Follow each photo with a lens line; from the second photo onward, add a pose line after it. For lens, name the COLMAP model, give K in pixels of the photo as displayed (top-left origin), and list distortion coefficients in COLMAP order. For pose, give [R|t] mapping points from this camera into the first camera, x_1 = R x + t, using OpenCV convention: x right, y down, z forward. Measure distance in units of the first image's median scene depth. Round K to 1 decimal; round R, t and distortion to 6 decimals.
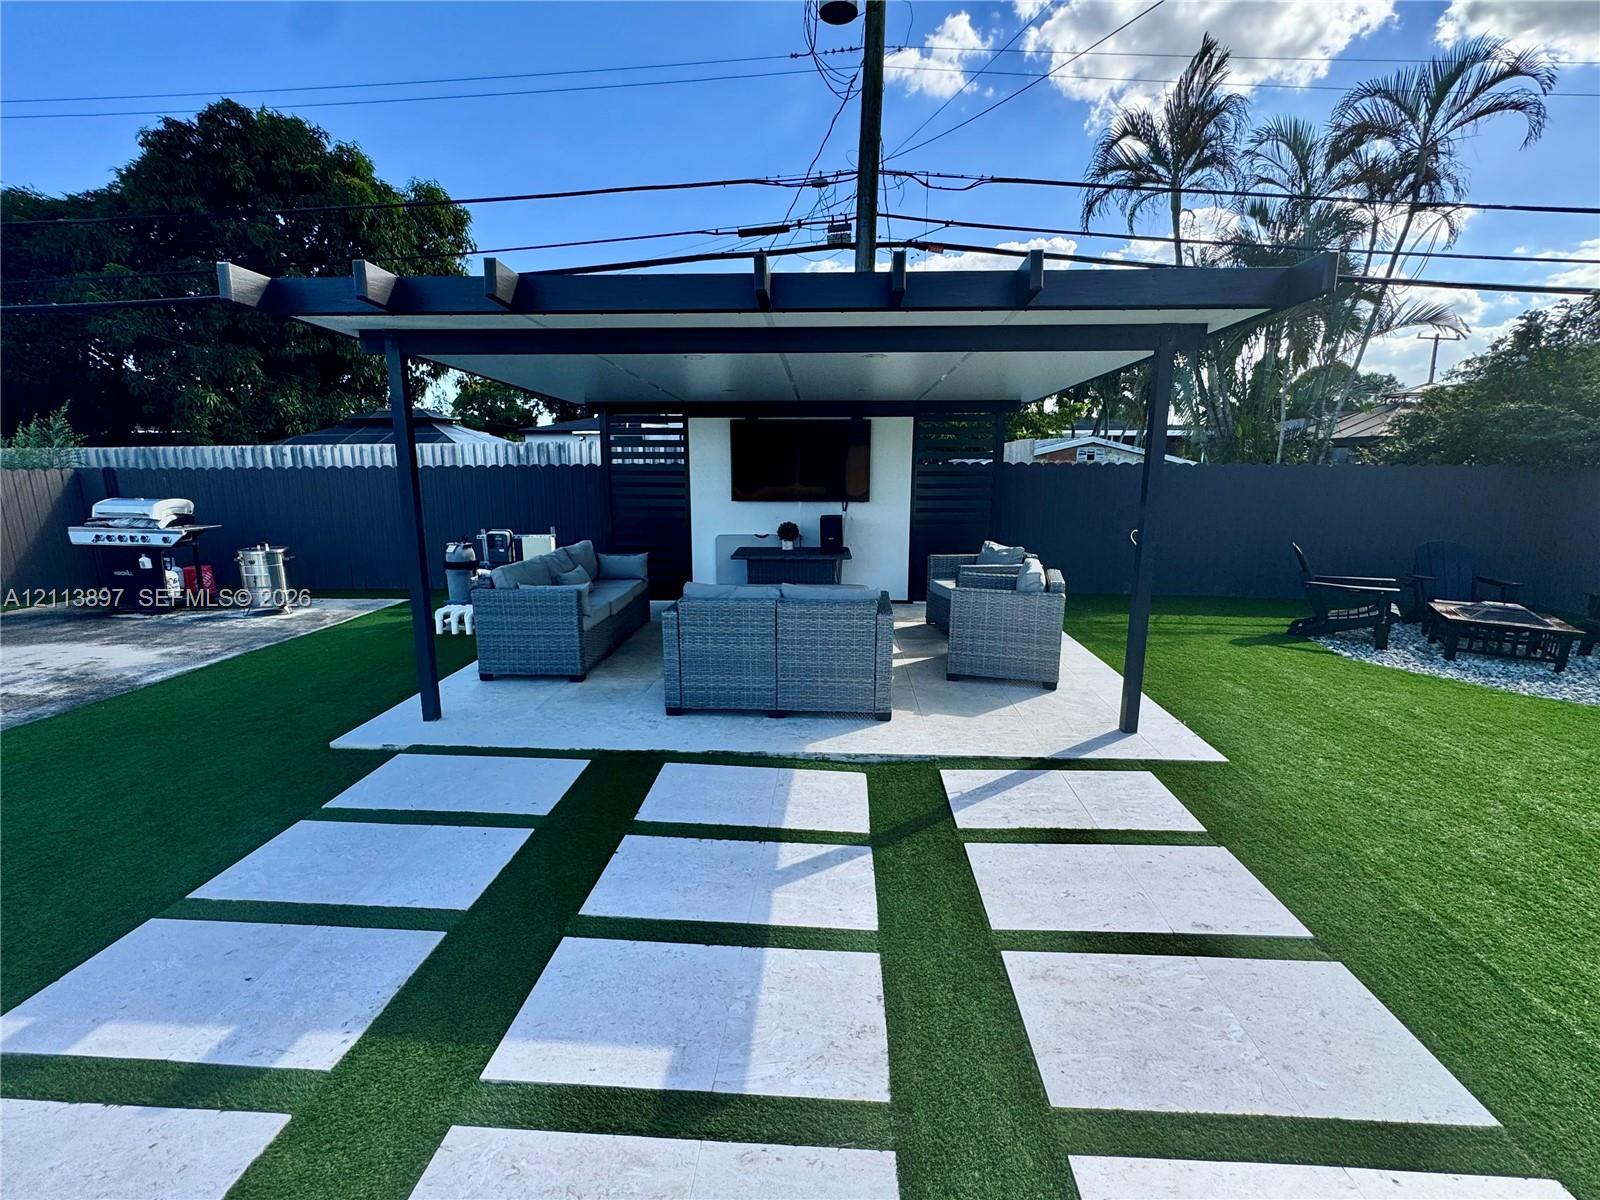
lens RADIAL K [[653.3, 0, 799.5], [0, 653.3, 606.7], [0, 0, 1]] dist [0.000032, -0.000059]
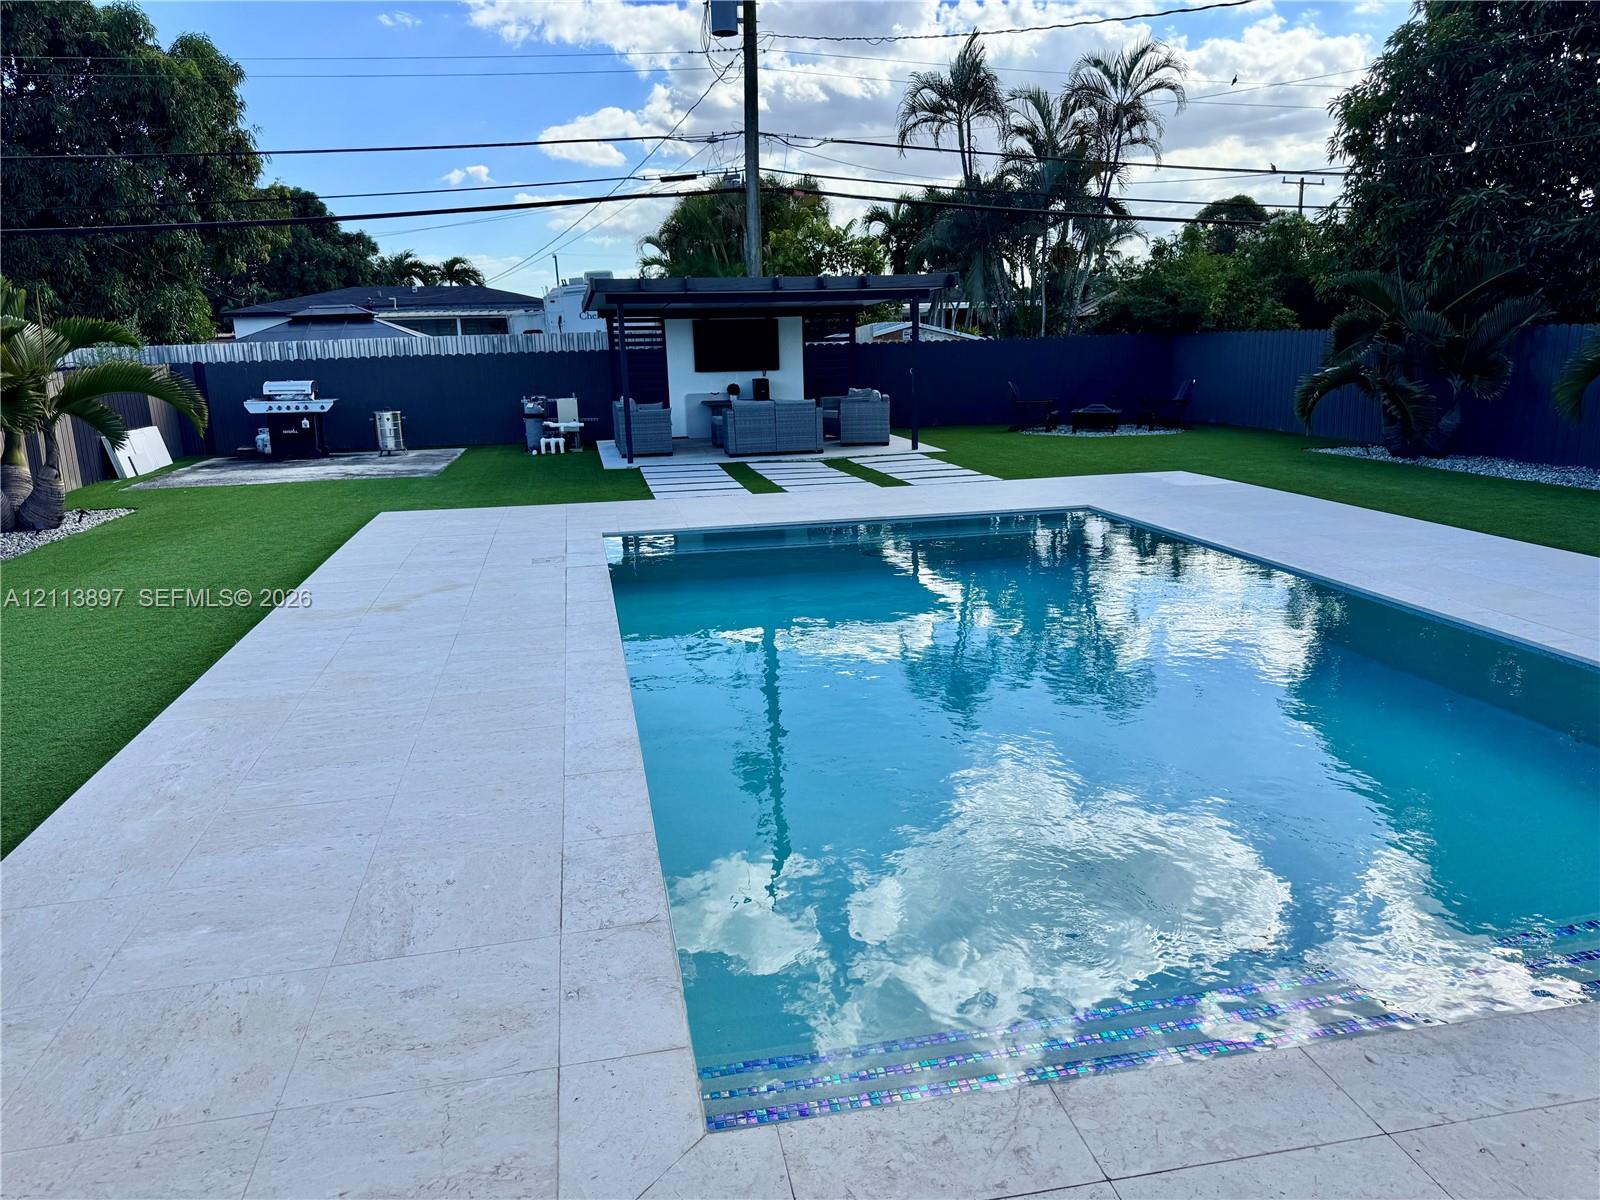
lens RADIAL K [[1122.0, 0, 795.6], [0, 1122.0, 605.9], [0, 0, 1]] dist [0.083790, -0.111071]
pose [[0.966531, -0.081478, 0.243270, -0.575931], [0.077518, 0.996656, 0.025823, 0.350564], [-0.244560, -0.006101, 0.969615, -1.705118]]
